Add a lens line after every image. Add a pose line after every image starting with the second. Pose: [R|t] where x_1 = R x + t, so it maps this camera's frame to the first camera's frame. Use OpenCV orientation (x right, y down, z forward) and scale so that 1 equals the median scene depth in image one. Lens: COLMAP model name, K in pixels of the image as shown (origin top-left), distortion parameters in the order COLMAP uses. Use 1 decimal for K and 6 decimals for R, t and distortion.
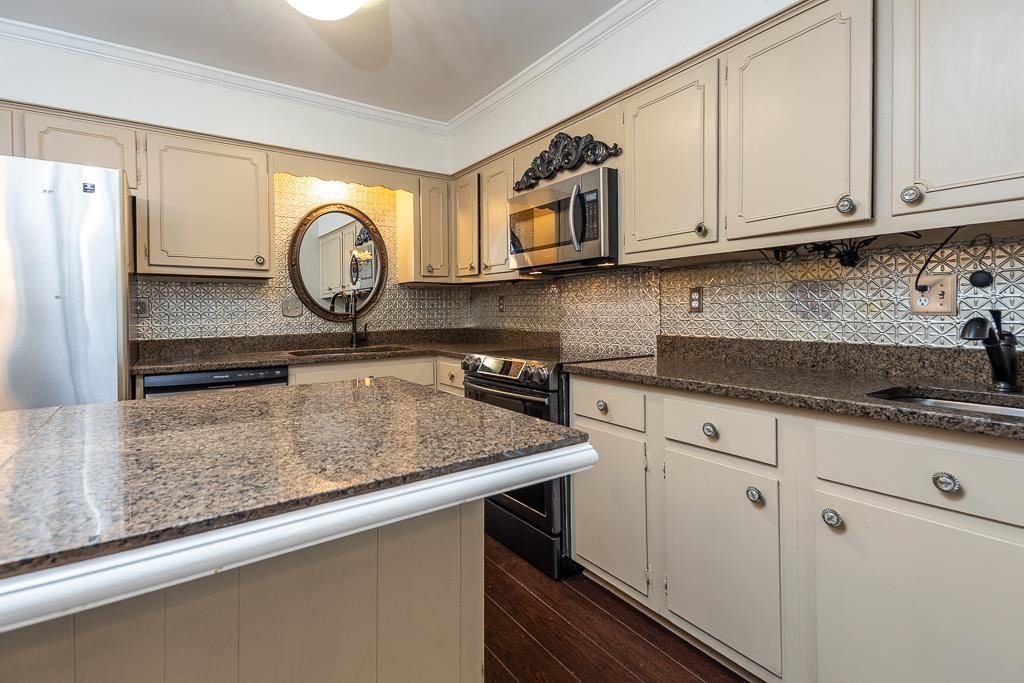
lens RADIAL K [[492.6, 0, 513.9], [0, 492.6, 311.3], [0, 0, 1]] dist [0.059478, -0.029451]
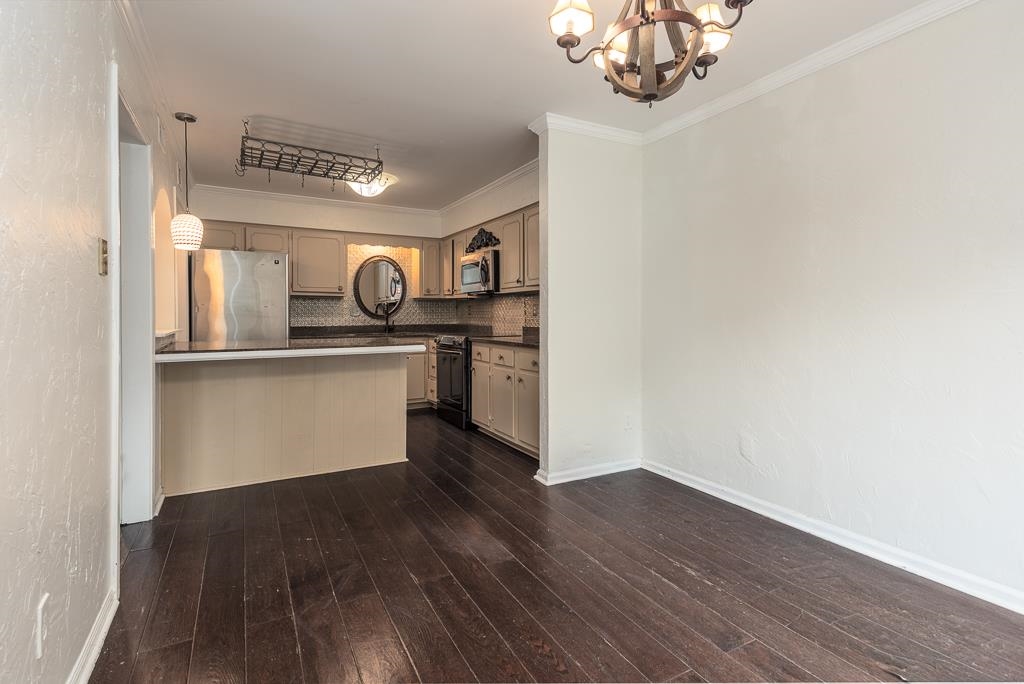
lens RADIAL K [[492.6, 0, 513.9], [0, 492.6, 311.8], [0, 0, 1]] dist [0.059478, -0.029451]
pose [[0.994321, 0.009566, -0.105993, 0.363926], [-0.010351, 0.999923, -0.006859, 0.000833], [0.105919, 0.007917, 0.994343, -0.830382]]
